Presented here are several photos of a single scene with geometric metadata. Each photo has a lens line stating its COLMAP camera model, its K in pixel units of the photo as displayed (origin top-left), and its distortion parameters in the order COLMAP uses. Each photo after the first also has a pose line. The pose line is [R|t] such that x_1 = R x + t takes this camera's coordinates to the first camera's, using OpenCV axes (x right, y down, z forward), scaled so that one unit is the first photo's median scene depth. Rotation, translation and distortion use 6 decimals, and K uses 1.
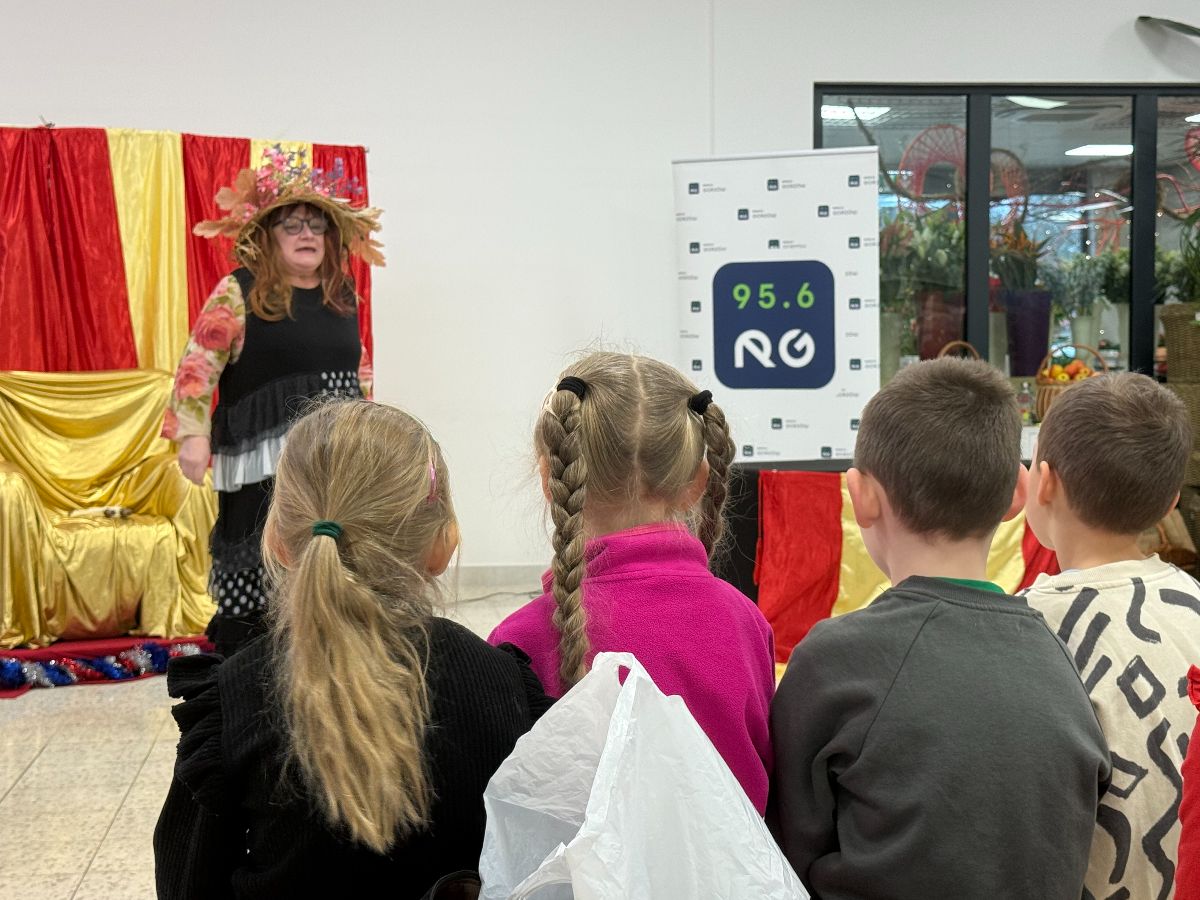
lens RADIAL K [[1890.5, 0, 601.8], [0, 1890.5, 443.6], [0, 0, 1]] dist [0.073460, 0.000000]
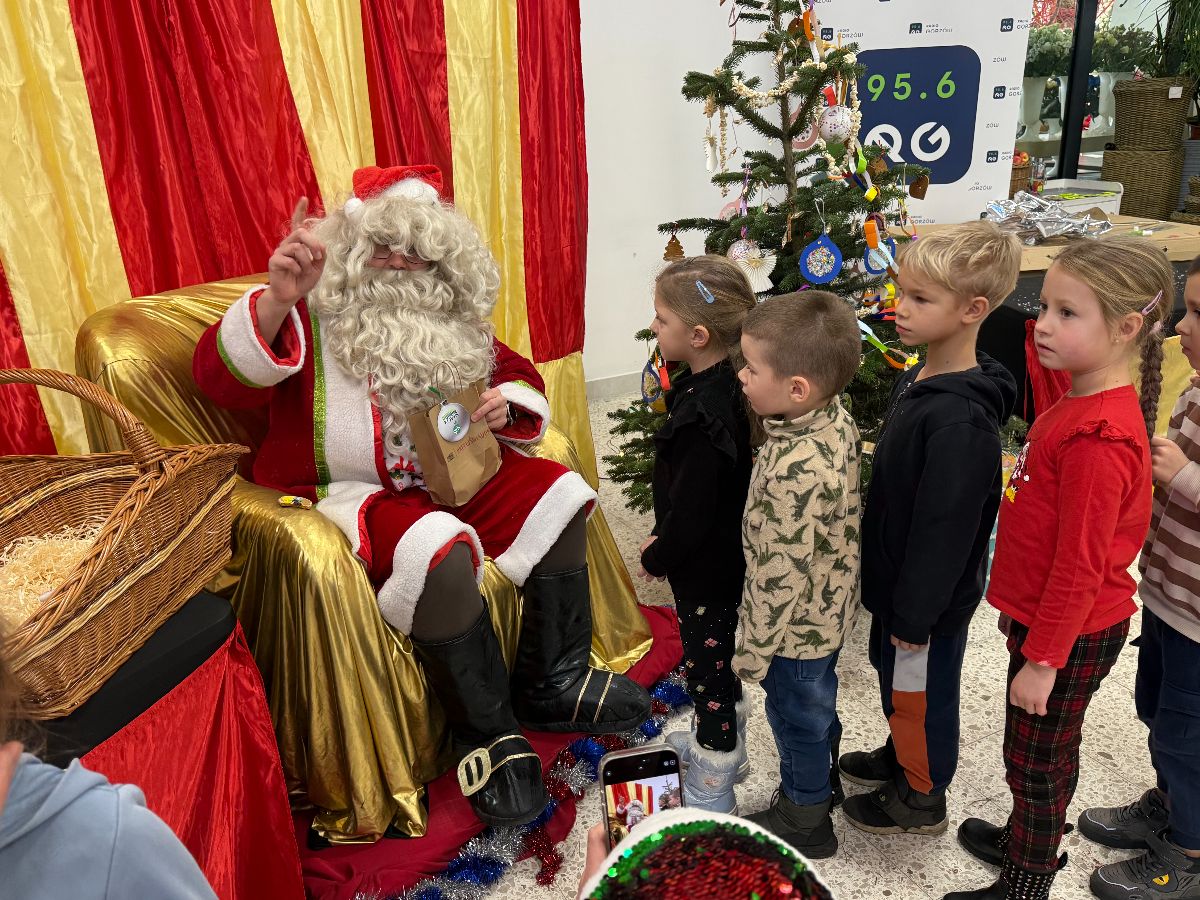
lens RADIAL K [[939.6, 0, 605.9], [0, 939.6, 450.1], [0, 0, 1]] dist [0.004877, -0.028395]
pose [[0.945459, -0.151544, 0.288344, -0.224805], [0.055585, 0.947266, 0.315590, -0.062315], [-0.320964, -0.282350, 0.904025, 0.565941]]
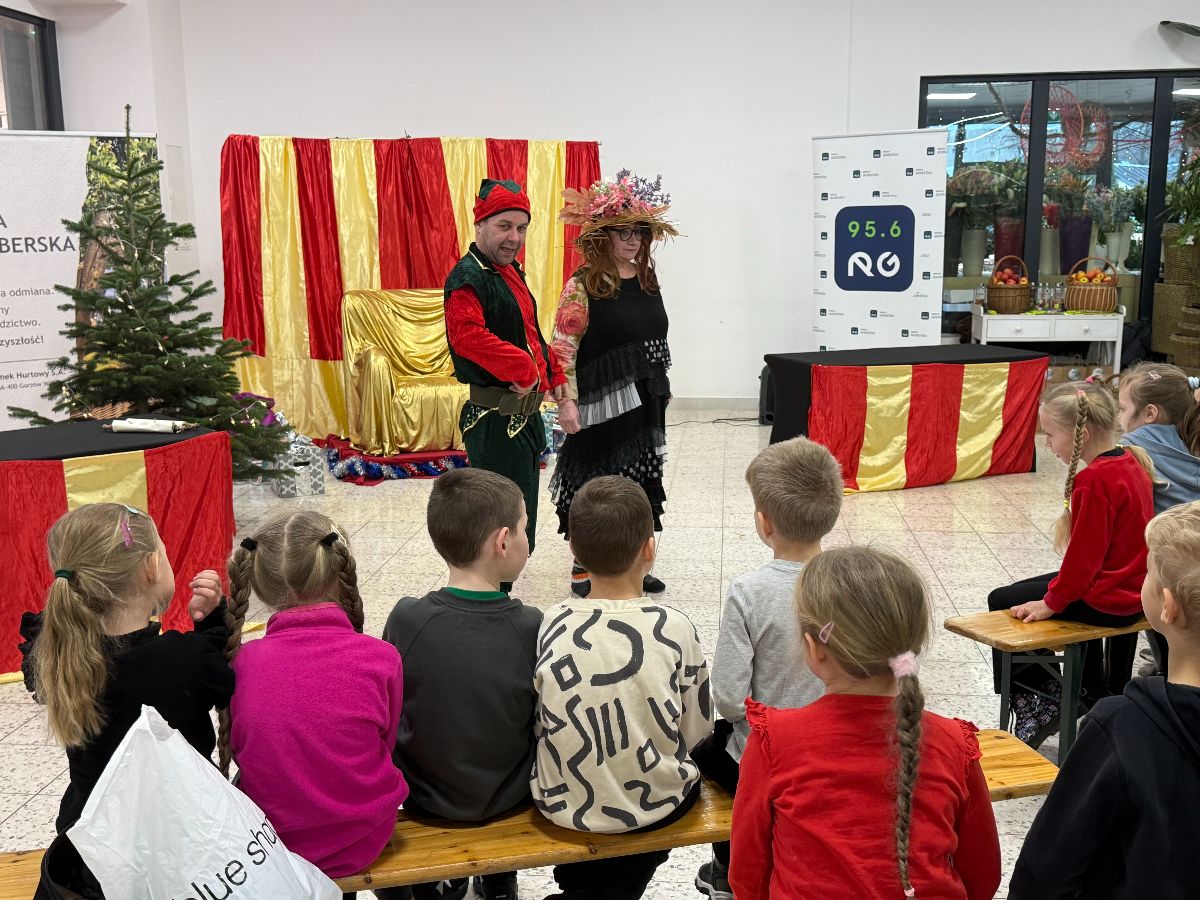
lens RADIAL K [[1203.6, 0, 599.4], [0, 1203.6, 445.3], [0, 0, 1]] dist [0.058577, 0.000000]
pose [[0.971614, 0.036315, -0.233766, 0.110037], [-0.001968, 0.989354, 0.145514, -0.047453], [0.236562, -0.140924, 0.961342, -0.008198]]
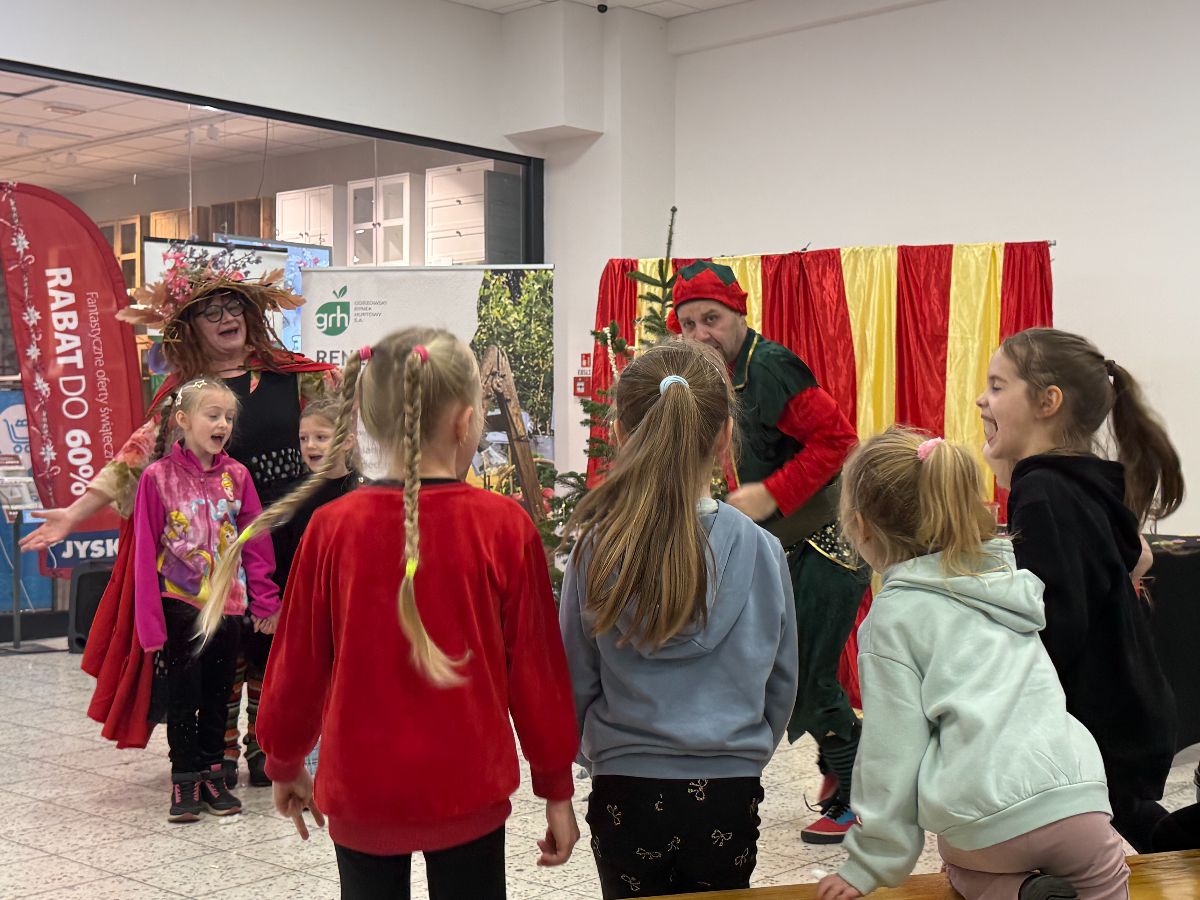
lens RADIAL K [[1654.1, 0, 615.4], [0, 1654.1, 466.4], [0, 0, 1]] dist [0.142153, 0.000000]
pose [[0.651685, 0.016891, -0.758302, 0.441210], [-0.029022, 0.999575, -0.002677, -0.007031], [0.757934, 0.023752, 0.651898, 0.125179]]
